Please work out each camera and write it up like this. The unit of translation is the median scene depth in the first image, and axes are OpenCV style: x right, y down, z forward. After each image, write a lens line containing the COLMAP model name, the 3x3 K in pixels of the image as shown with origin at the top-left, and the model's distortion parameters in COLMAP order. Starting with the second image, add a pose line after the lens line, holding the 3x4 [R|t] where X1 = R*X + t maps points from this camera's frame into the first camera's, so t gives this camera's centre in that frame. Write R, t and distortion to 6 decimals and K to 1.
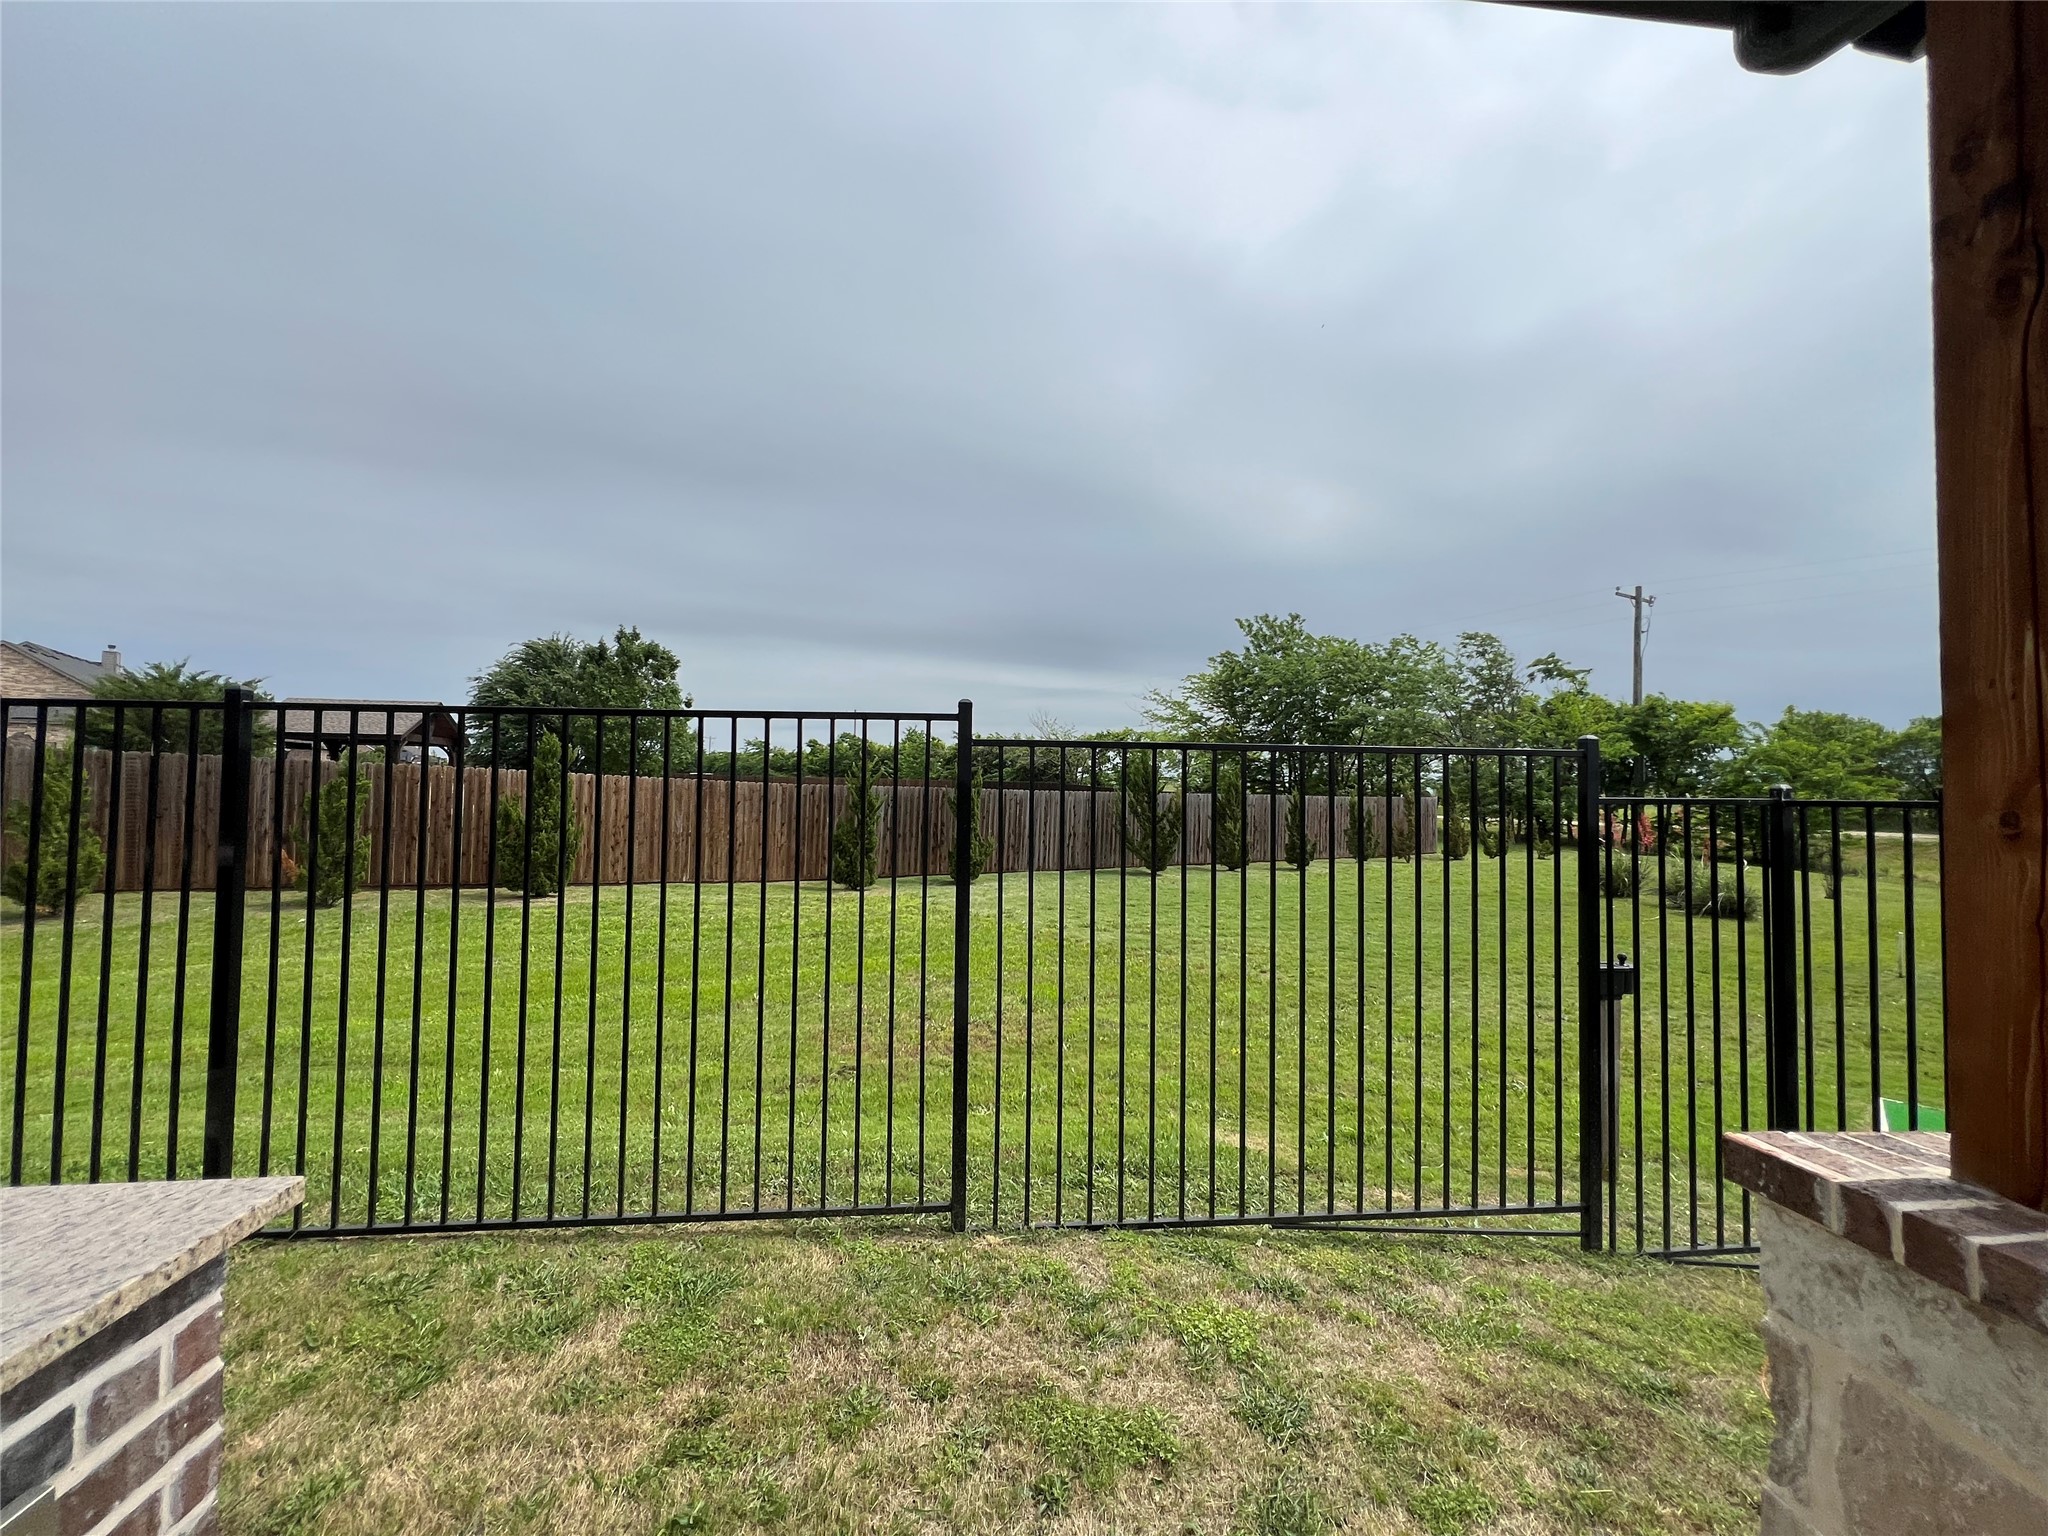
lens RADIAL K [[816.6, 0, 1023.6], [0, 816.6, 767.3], [0, 0, 1]] dist [0.000234, -0.000246]
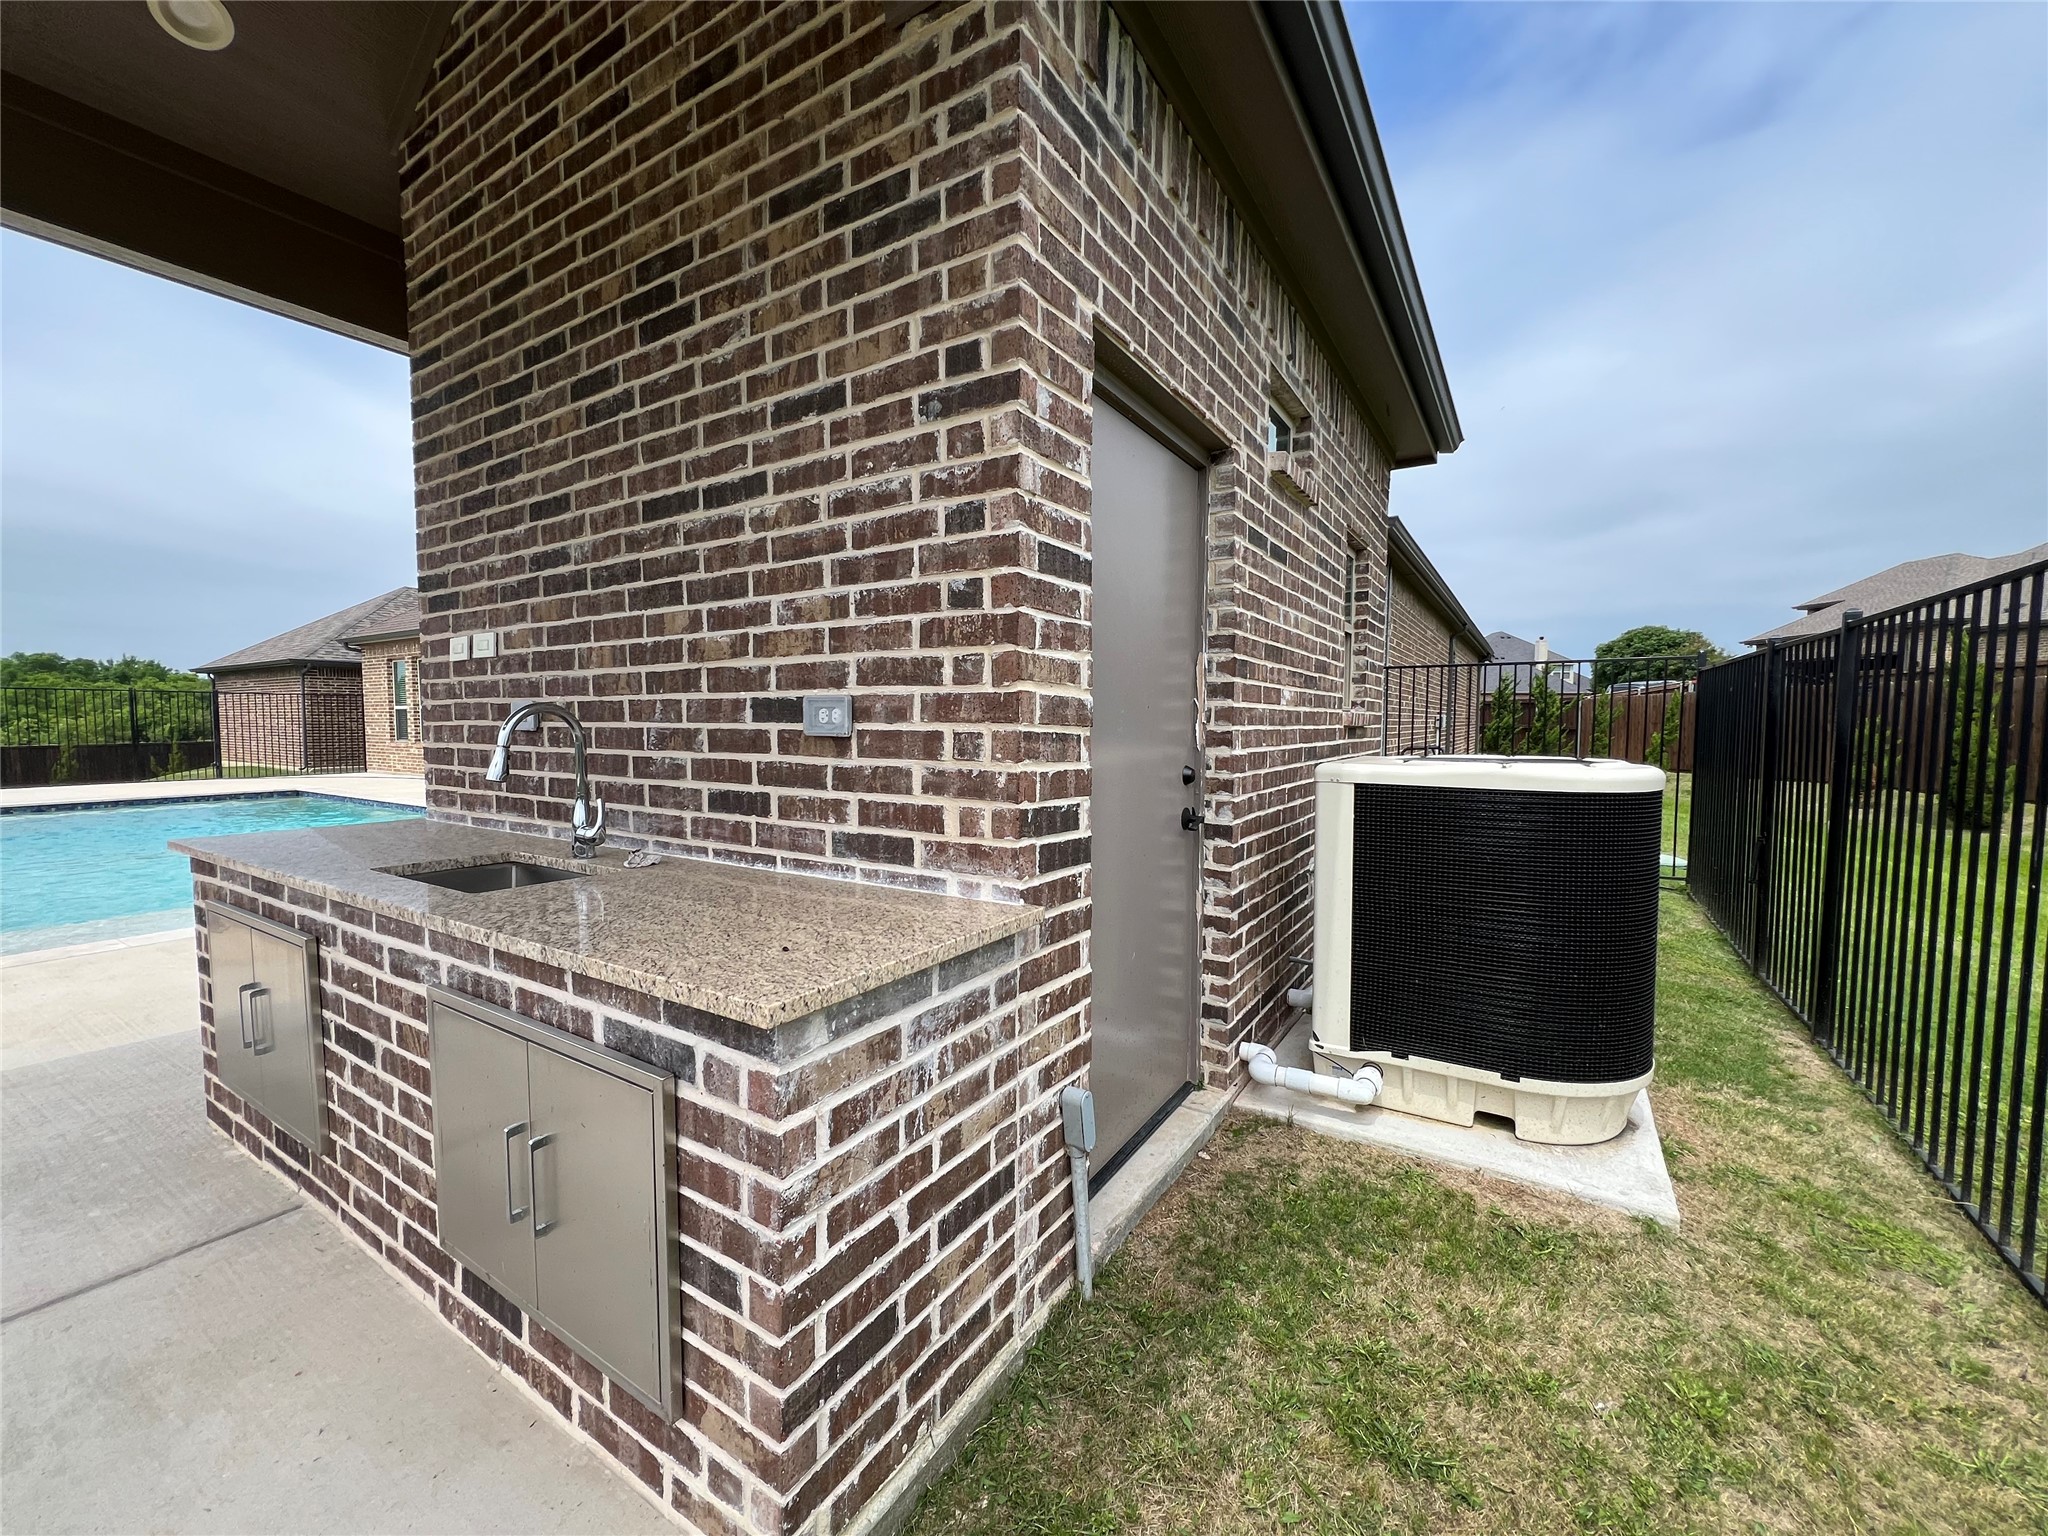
lens RADIAL K [[816.6, 0, 1023.6], [0, 816.6, 767.3], [0, 0, 1]] dist [0.000234, -0.000246]
pose [[-0.614812, 0.031874, -0.788029, -0.017008], [0.016073, 0.999482, 0.027887, 0.010720], [0.788510, 0.004479, -0.615006, 0.105636]]
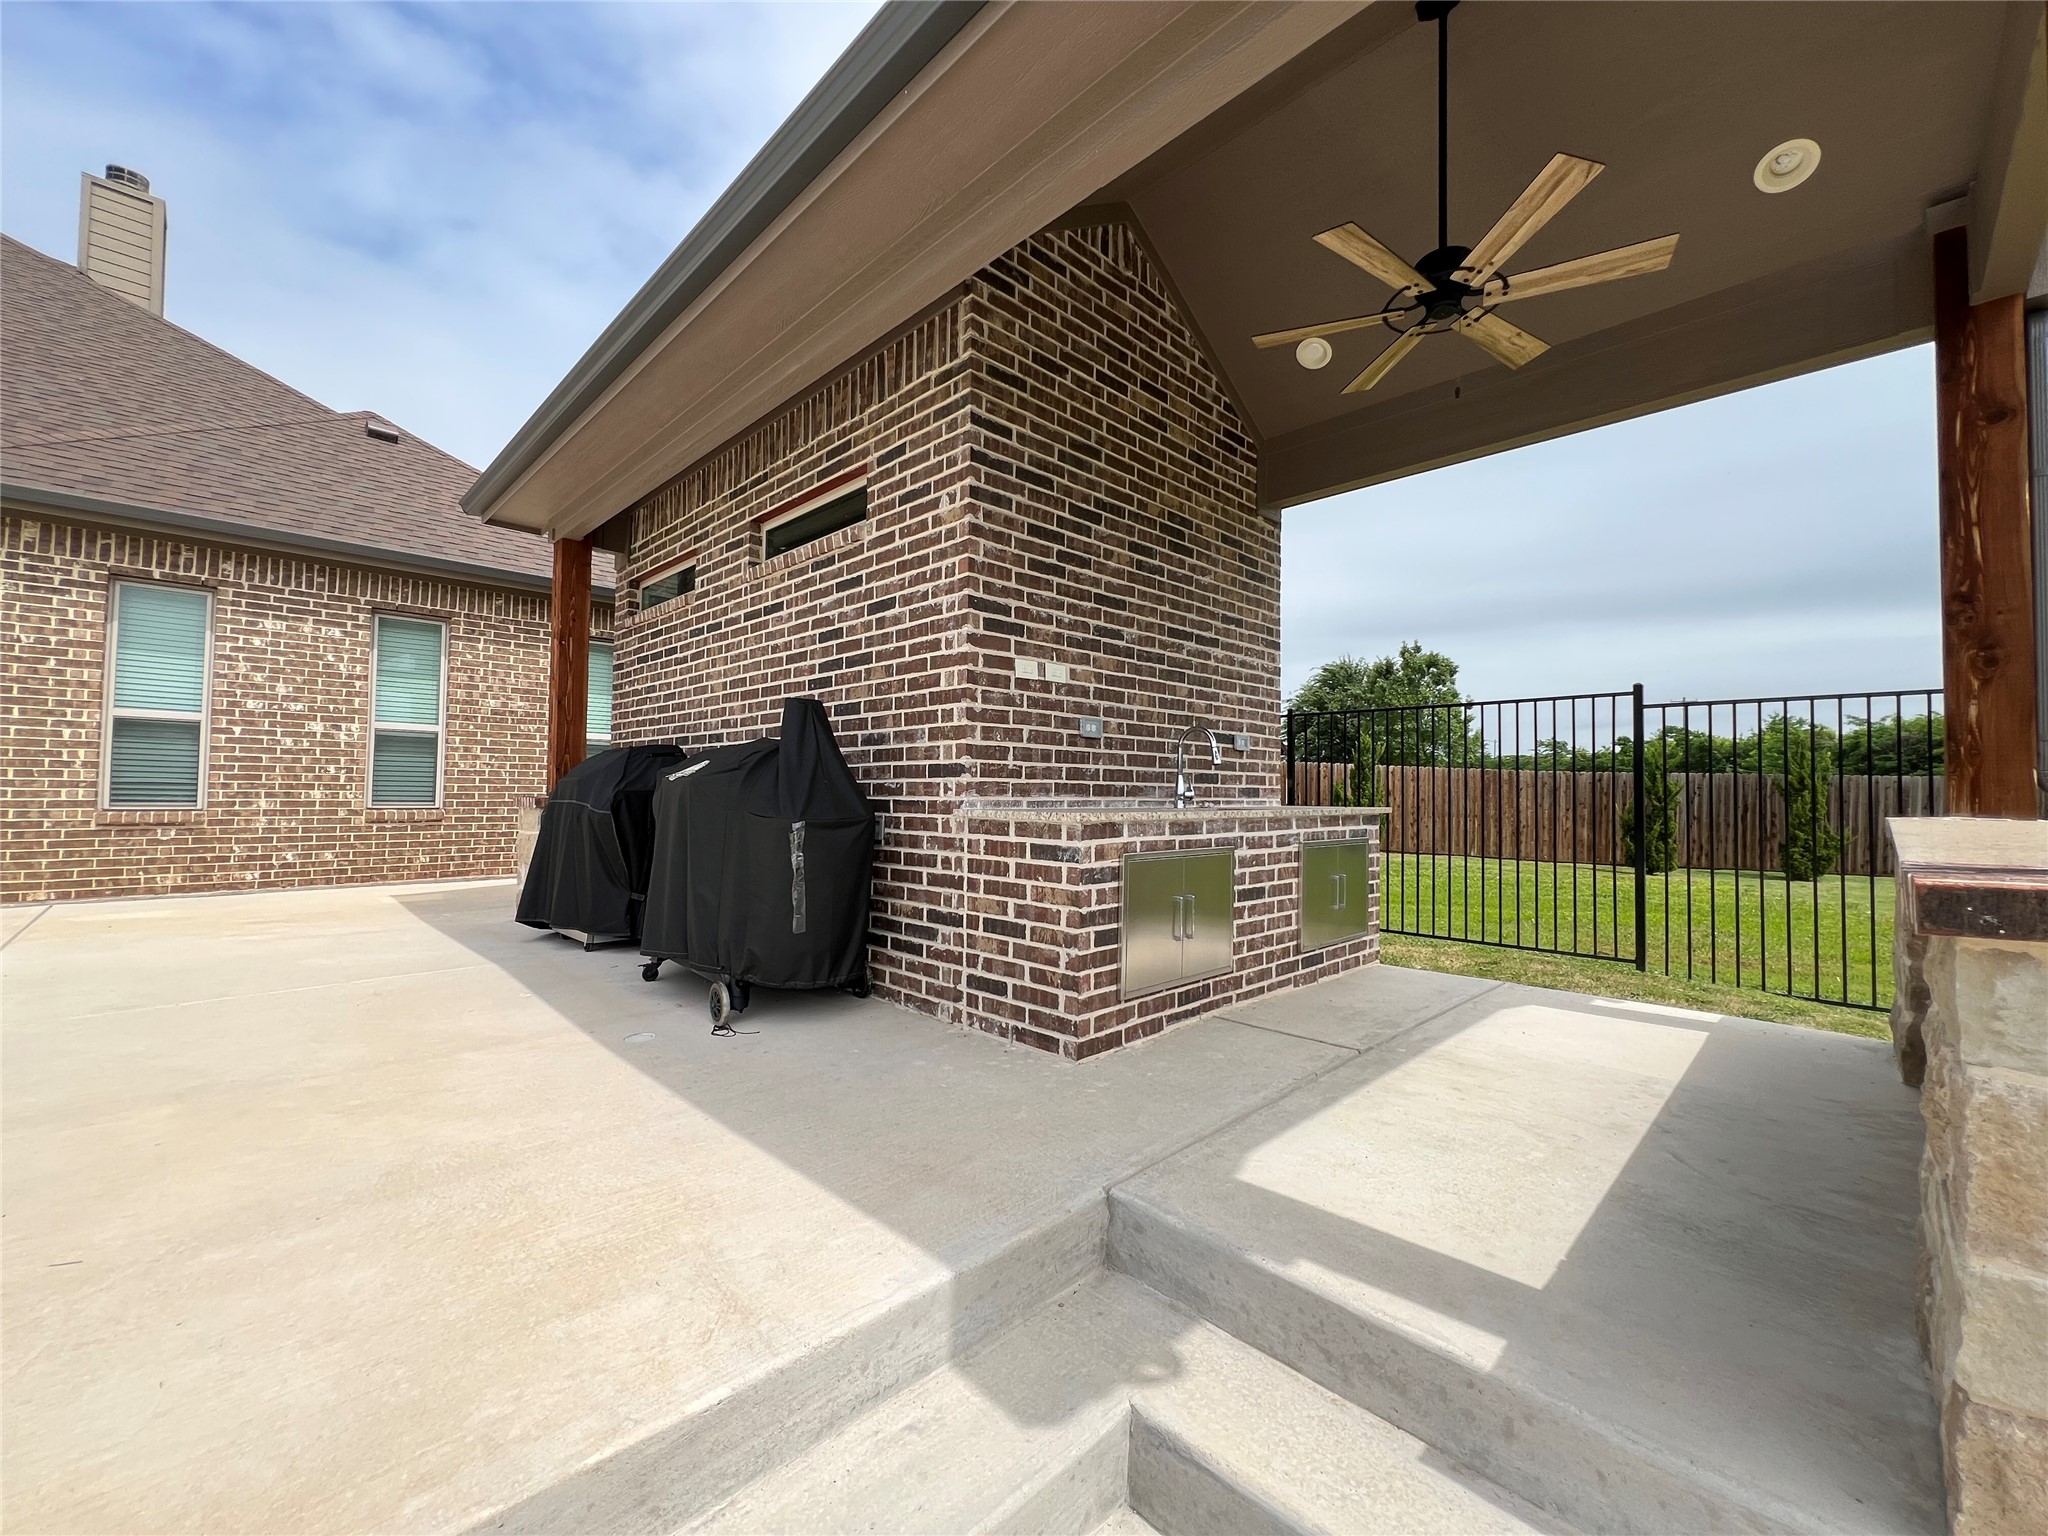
lens RADIAL K [[816.6, 0, 1023.6], [0, 816.6, 767.3], [0, 0, 1]] dist [0.000234, -0.000246]
pose [[0.628910, -0.029342, -0.776924, 0.077724], [0.021439, 0.999562, -0.020396, 0.018570], [0.777182, -0.003829, 0.629264, -0.196030]]
